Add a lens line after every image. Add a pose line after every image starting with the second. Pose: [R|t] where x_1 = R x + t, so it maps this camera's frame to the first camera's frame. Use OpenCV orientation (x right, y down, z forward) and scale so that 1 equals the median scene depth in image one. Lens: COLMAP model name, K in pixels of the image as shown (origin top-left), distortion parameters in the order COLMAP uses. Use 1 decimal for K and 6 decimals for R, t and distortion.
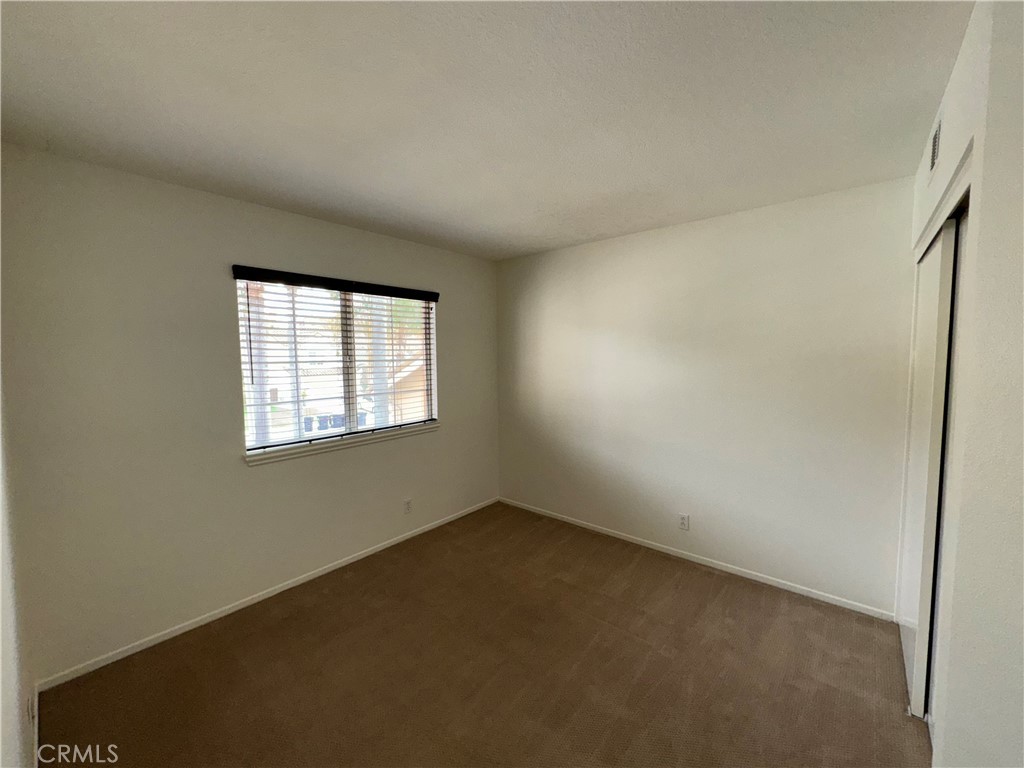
lens RADIAL K [[407.5, 0, 512.0], [0, 407.5, 384.0], [0, 0, 1]] dist [-0.000076, -0.000780]
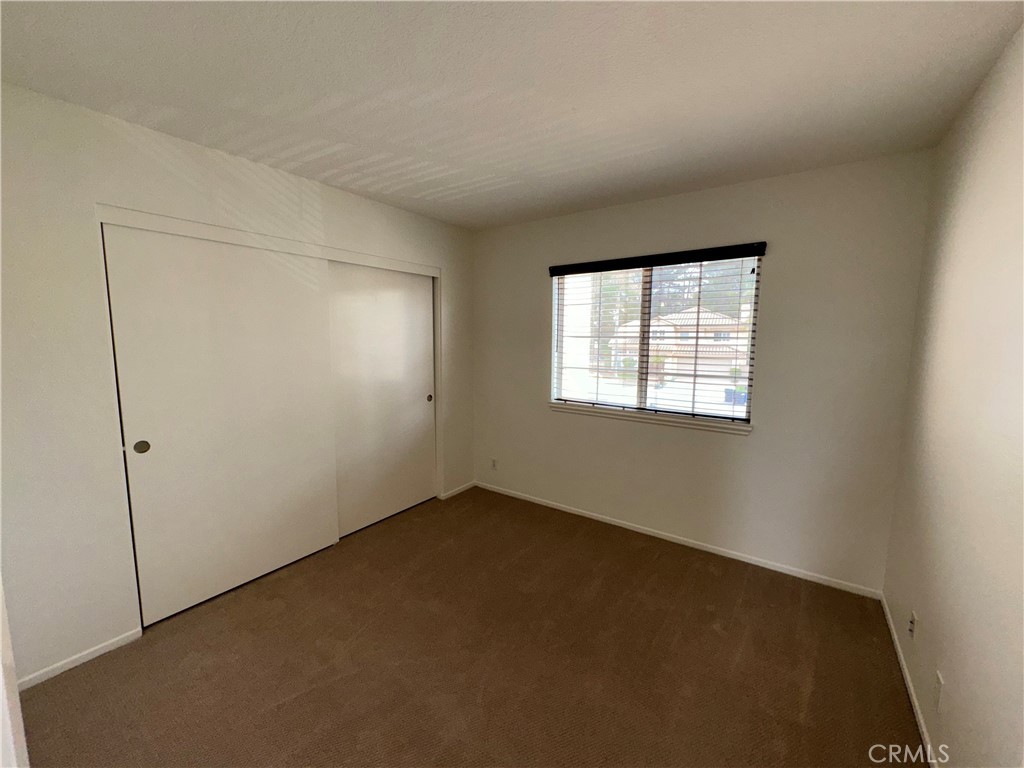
lens RADIAL K [[407.5, 0, 512.0], [0, 407.5, 384.0], [0, 0, 1]] dist [-0.000076, -0.000780]
pose [[0.076034, 0.129316, -0.988684, 0.587565], [-0.070192, 0.989789, 0.124062, -0.044021], [0.994632, 0.059964, 0.084334, 0.599655]]
